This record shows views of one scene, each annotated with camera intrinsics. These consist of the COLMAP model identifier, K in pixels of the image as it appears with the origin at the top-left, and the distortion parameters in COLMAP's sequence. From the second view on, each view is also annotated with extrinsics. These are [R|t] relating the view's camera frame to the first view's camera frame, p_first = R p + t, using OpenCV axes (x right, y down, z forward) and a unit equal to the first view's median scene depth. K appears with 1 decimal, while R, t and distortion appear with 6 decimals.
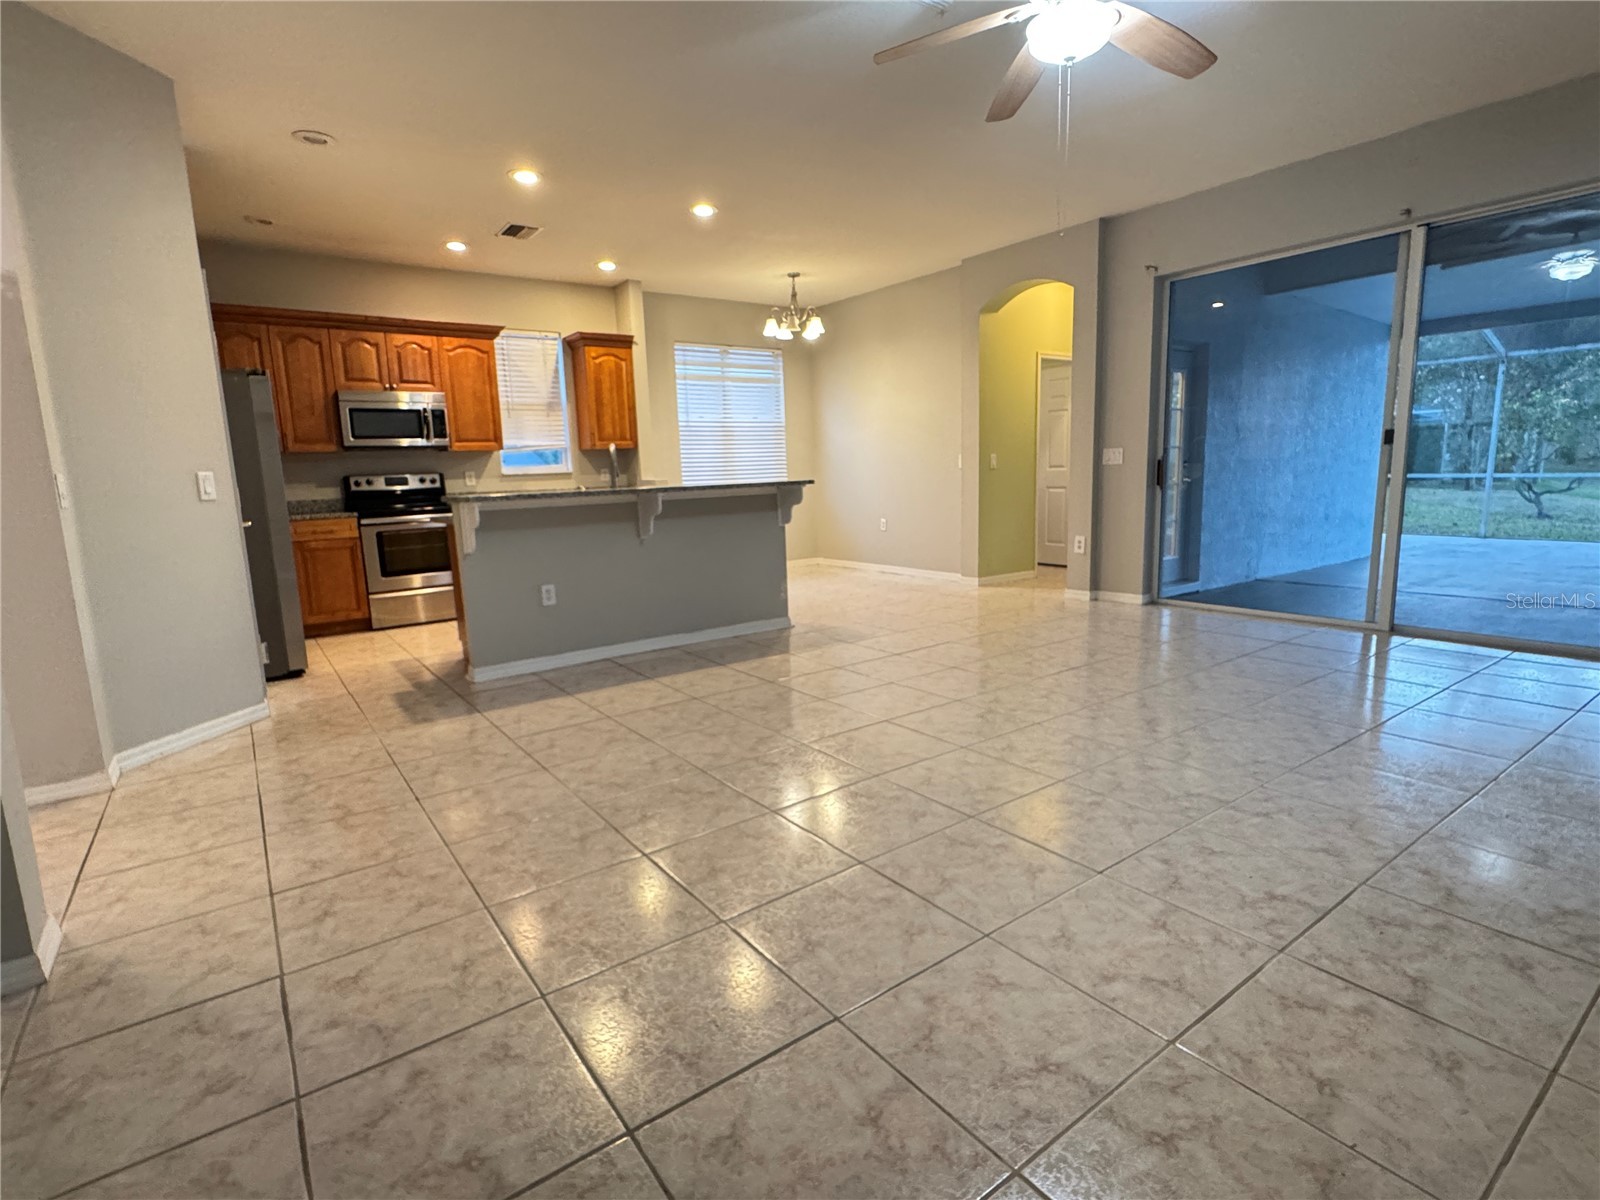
lens RADIAL K [[791.1, 0, 798.4], [0, 791.1, 604.9], [0, 0, 1]] dist [-0.003426, 0.000636]
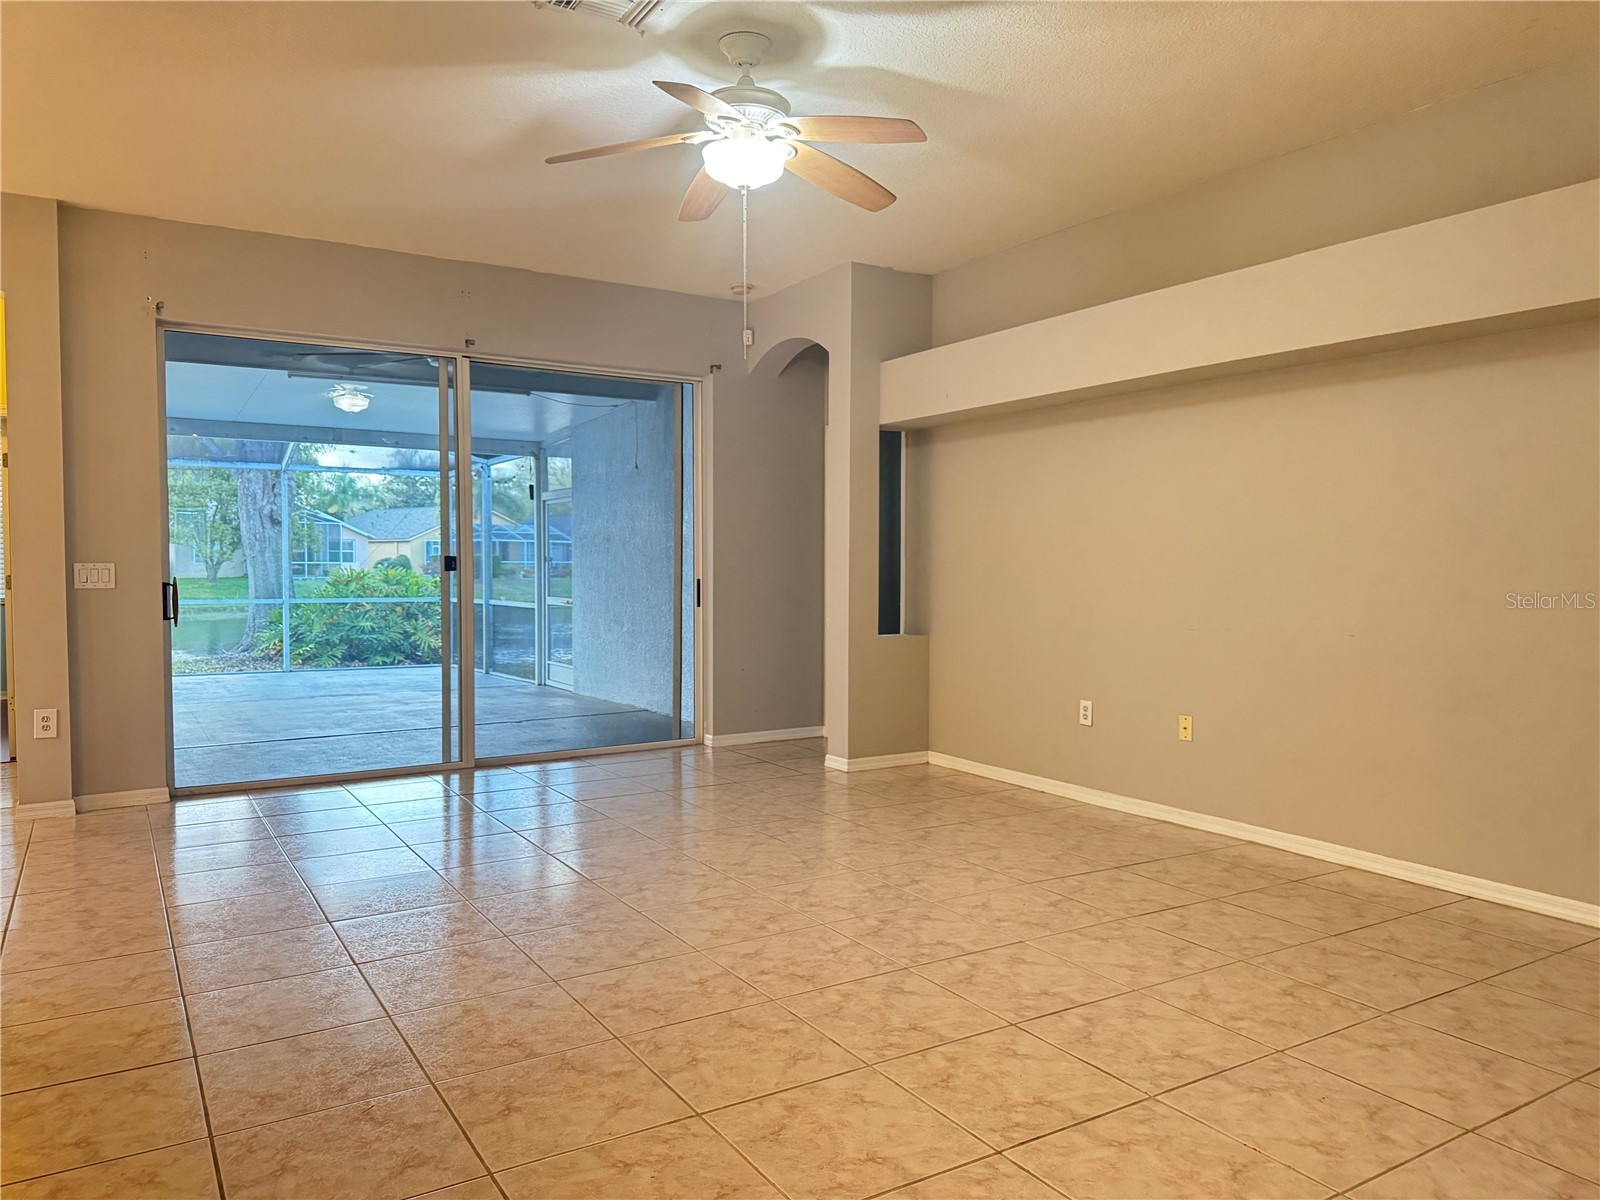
lens RADIAL K [[1128.4, 0, 795.9], [0, 1128.4, 604.9], [0, 0, 1]] dist [0.069606, -0.086971]
pose [[0.076782, -0.006373, 0.997028, -0.442731], [0.165217, 0.986236, -0.006420, -0.065640], [-0.983264, 0.165219, 0.076778, 0.377213]]
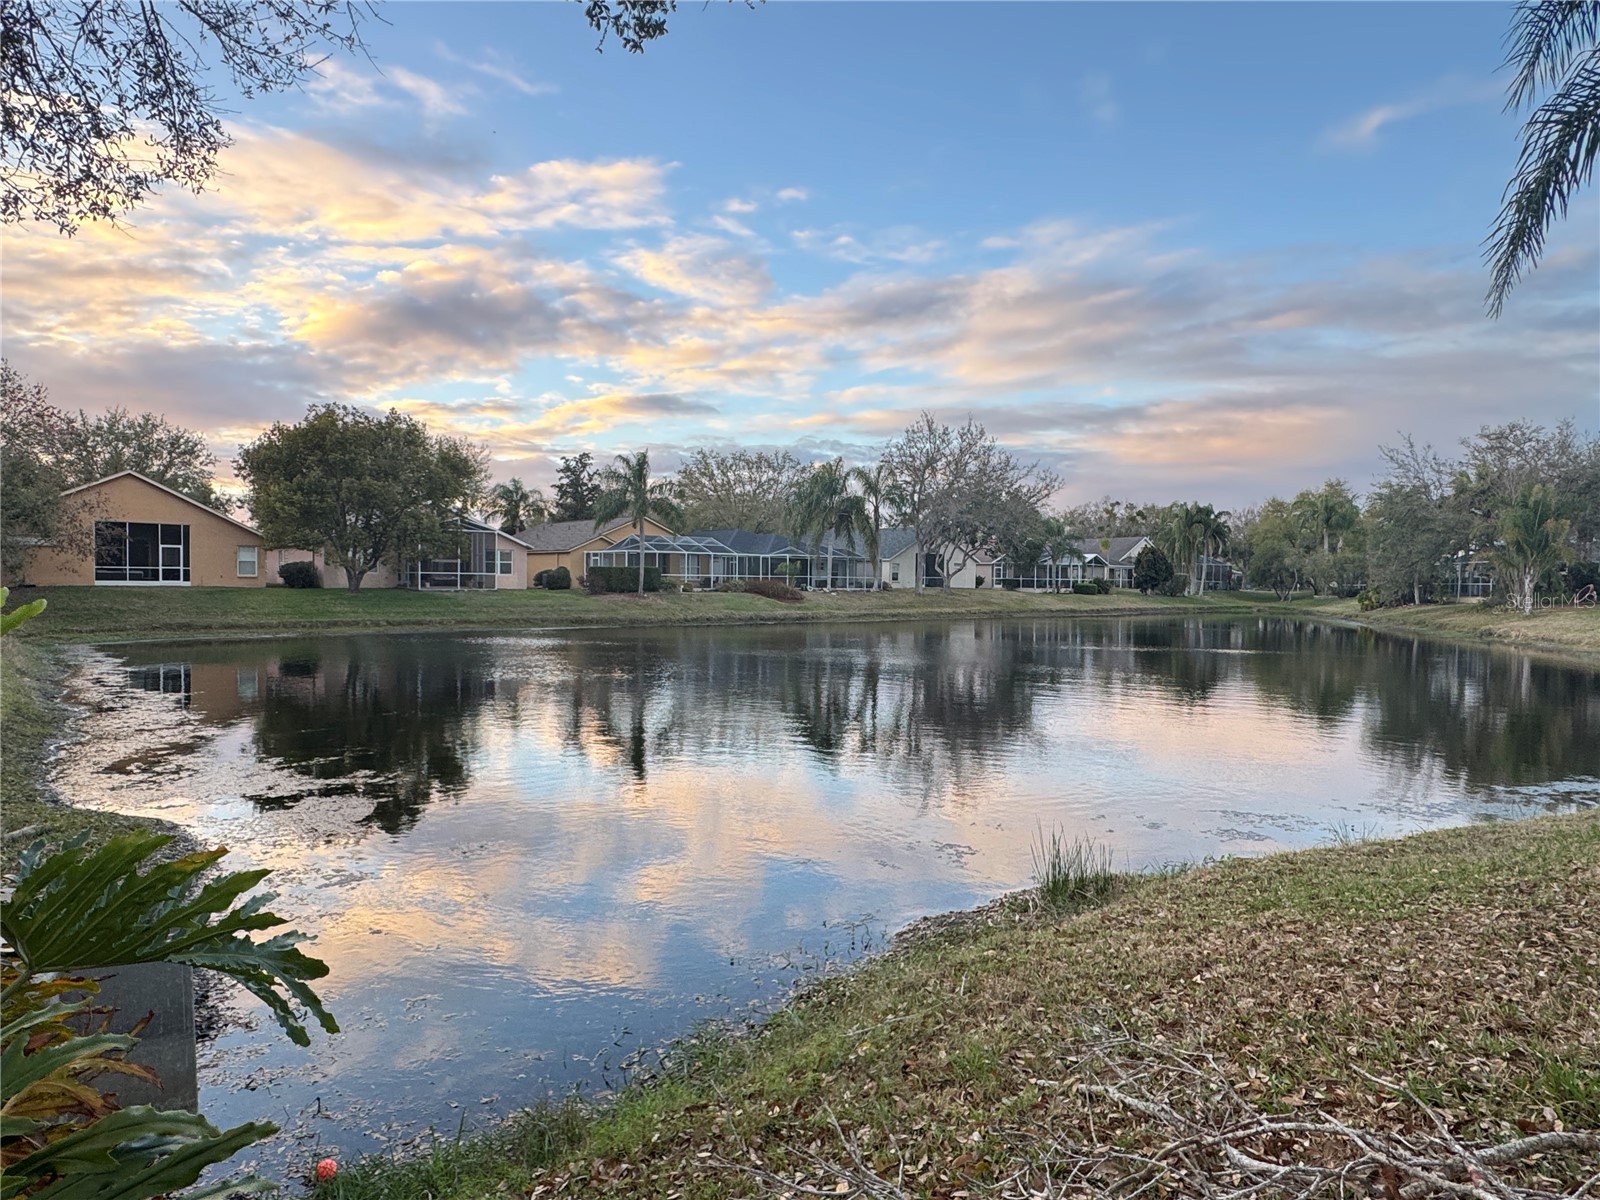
lens RADIAL K [[952.2, 0, 802.5], [0, 952.2, 610.5], [0, 0, 1]] dist [-0.000101, 0.000873]
pose [[0.189135, 0.002826, 0.981947, 2.326263], [0.147820, 0.988518, -0.031317, -0.258815], [-0.970761, 0.151074, 0.186546, 1.238769]]
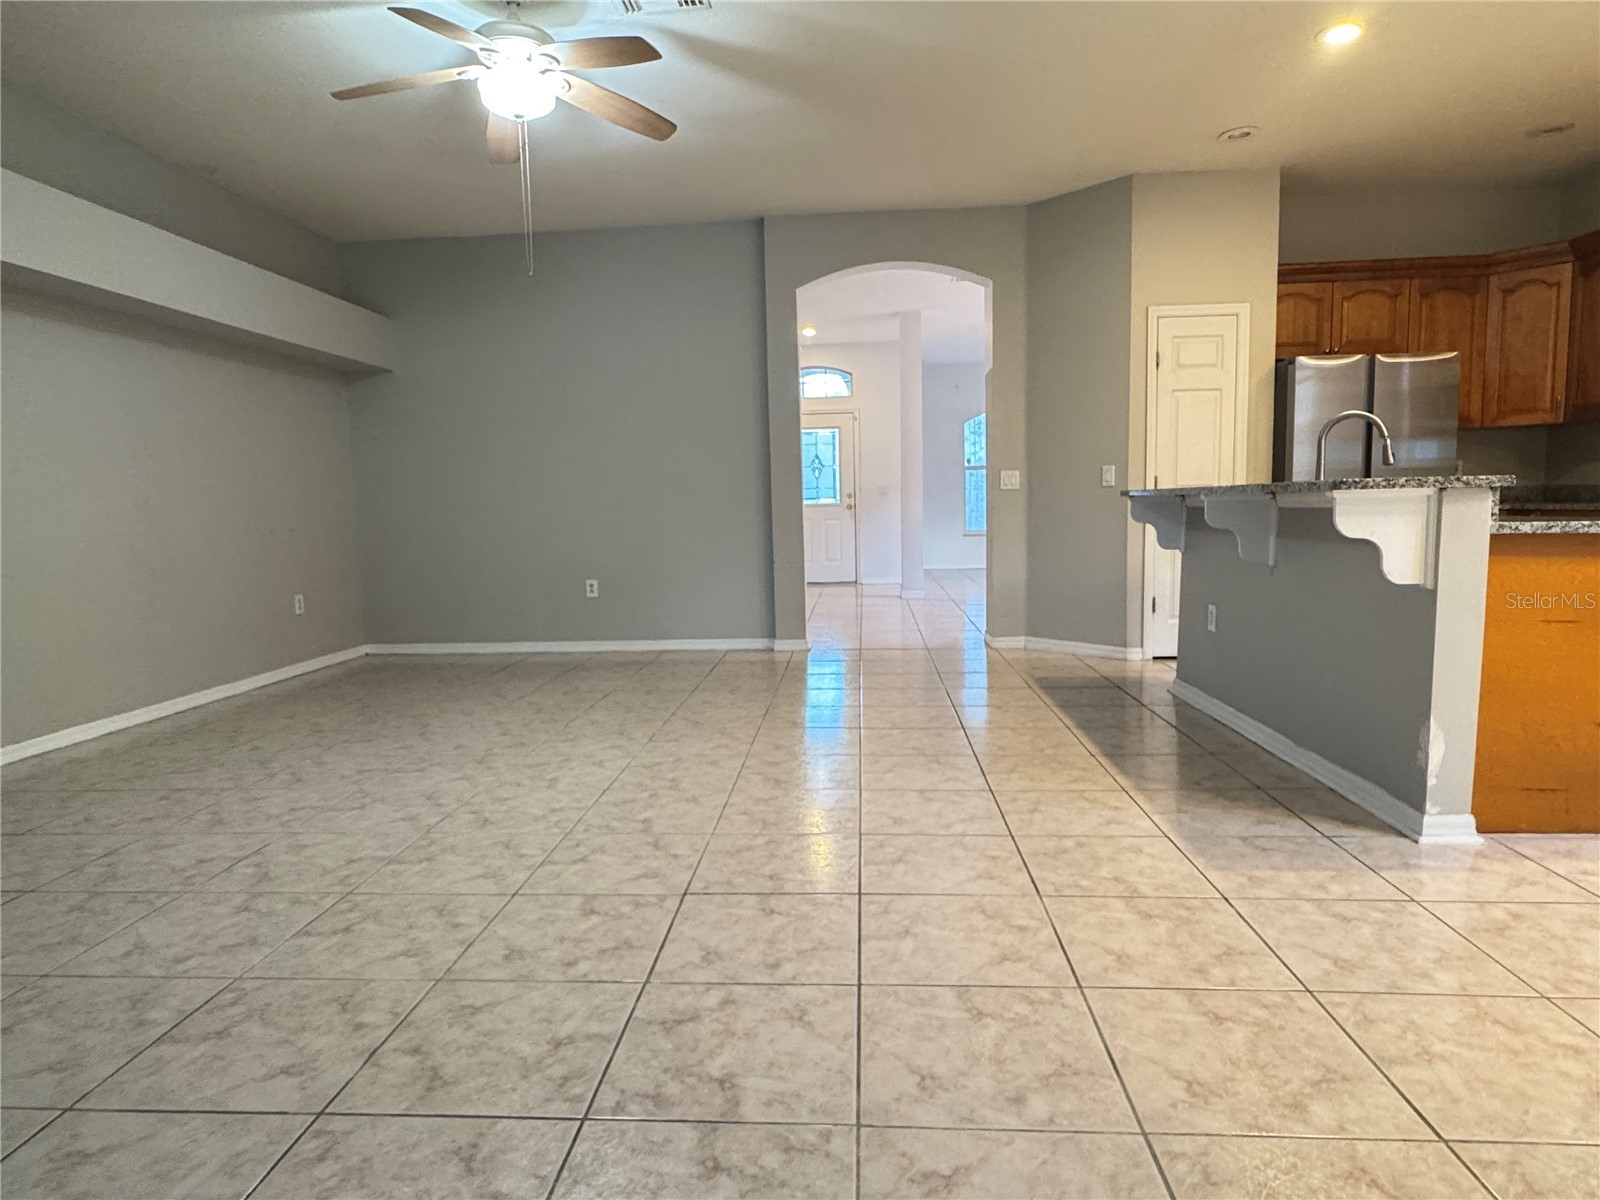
lens RADIAL K [[952.2, 0, 794.7], [0, 952.2, 602.4], [0, 0, 1]] dist [-0.000101, 0.000873]
pose [[-0.637918, 0.128834, -0.759251, 0.489970], [-0.084771, 0.968168, 0.235508, -0.158628], [0.765424, 0.214597, -0.606691, 0.922031]]
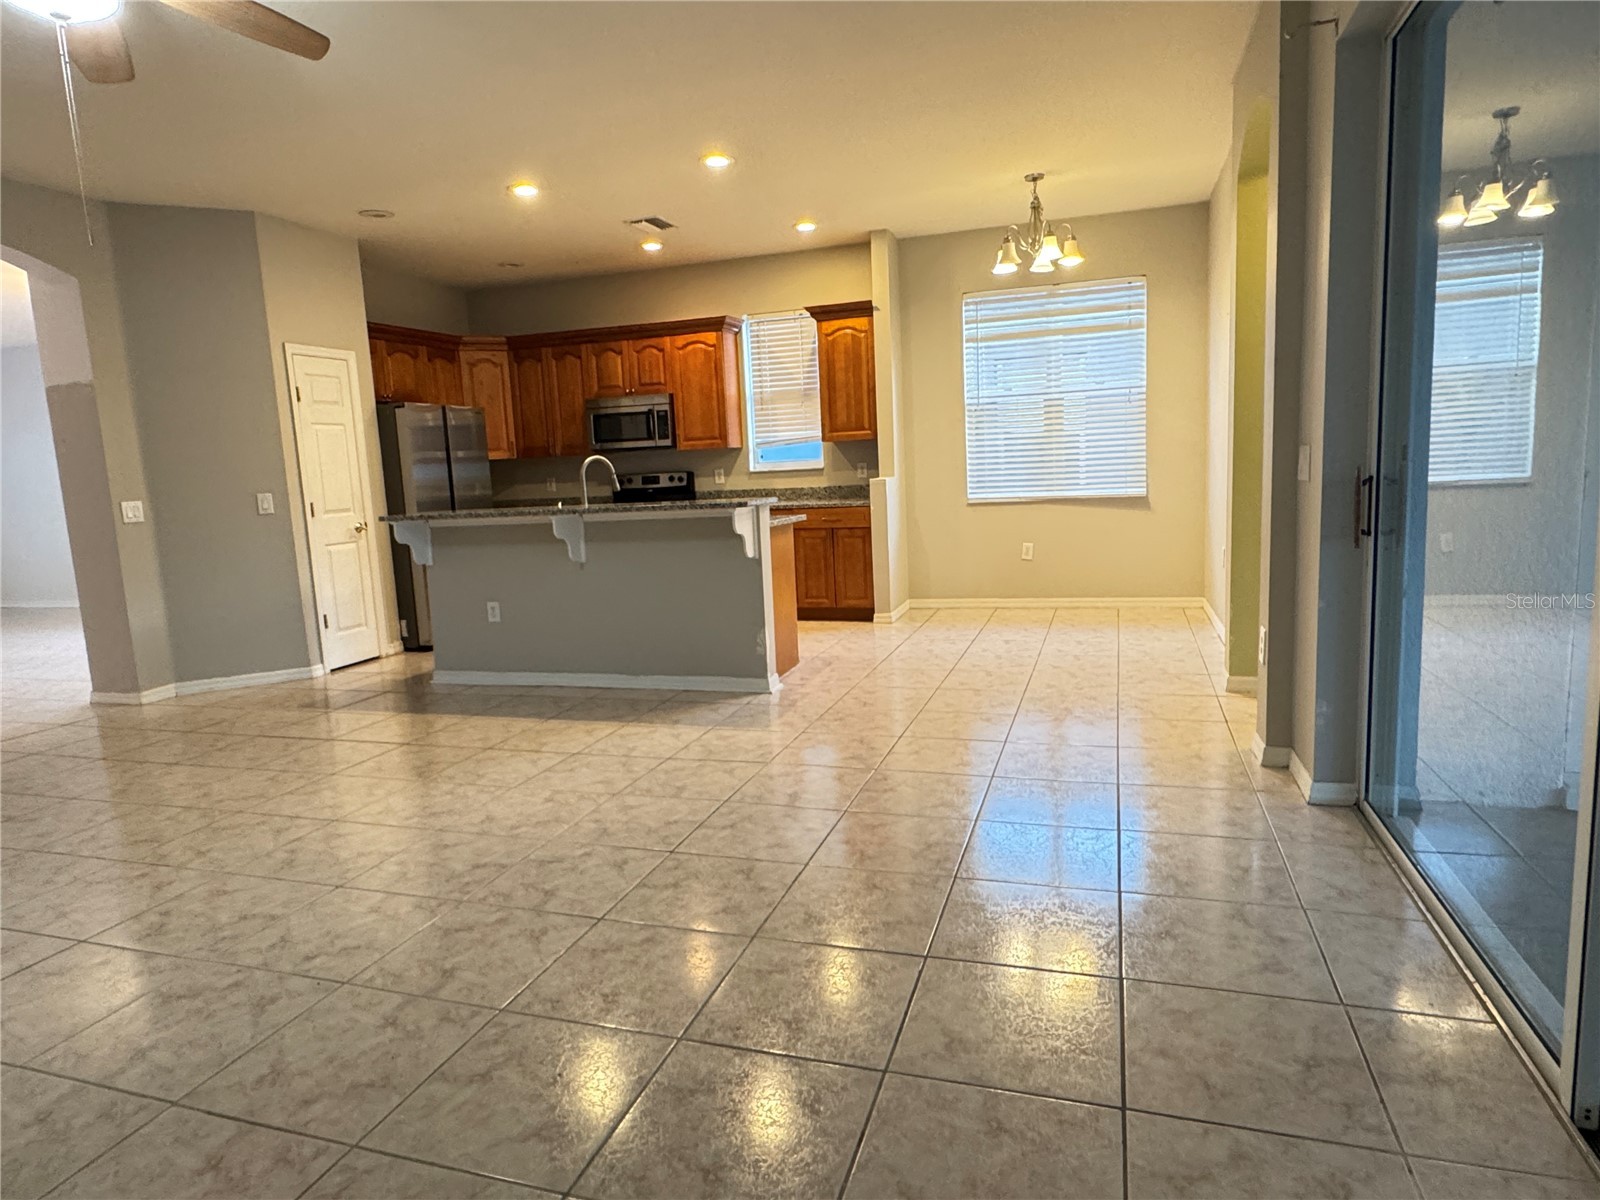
lens RADIAL K [[952.2, 0, 801.4], [0, 952.2, 600.2], [0, 0, 1]] dist [-0.000101, 0.000873]
pose [[0.591437, 0.121809, -0.797098, 0.647151], [-0.106294, 0.991675, 0.072675, -0.115572], [0.799315, 0.041744, 0.599461, 0.431070]]
